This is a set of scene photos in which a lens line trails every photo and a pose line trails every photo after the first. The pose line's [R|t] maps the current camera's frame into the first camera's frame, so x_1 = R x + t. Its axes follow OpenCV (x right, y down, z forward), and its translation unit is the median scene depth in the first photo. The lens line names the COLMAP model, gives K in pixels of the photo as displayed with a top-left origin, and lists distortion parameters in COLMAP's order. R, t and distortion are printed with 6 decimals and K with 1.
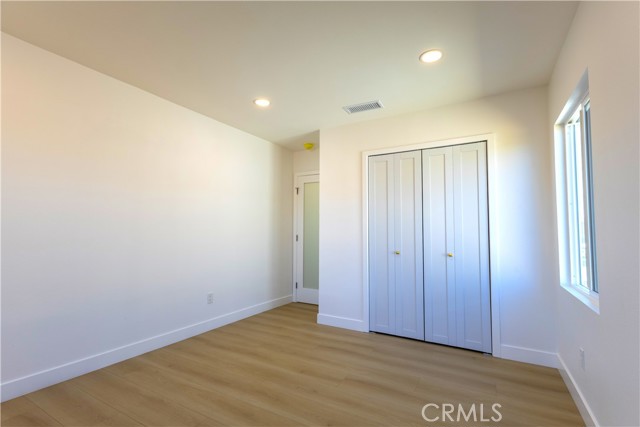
lens RADIAL K [[293.9, 0, 319.3], [0, 293.9, 214.7], [0, 0, 1]] dist [0.002475, 0.002359]
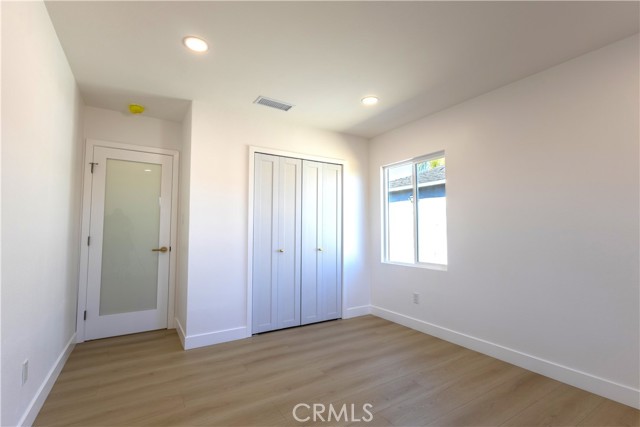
lens RADIAL K [[293.9, 0, 318.3], [0, 293.9, 213.7], [0, 0, 1]] dist [0.002475, 0.002359]
pose [[0.469239, 0.050498, 0.881626, -0.606338], [-0.049534, 0.998297, -0.030816, 0.022393], [-0.881681, -0.029210, 0.470941, 0.382983]]
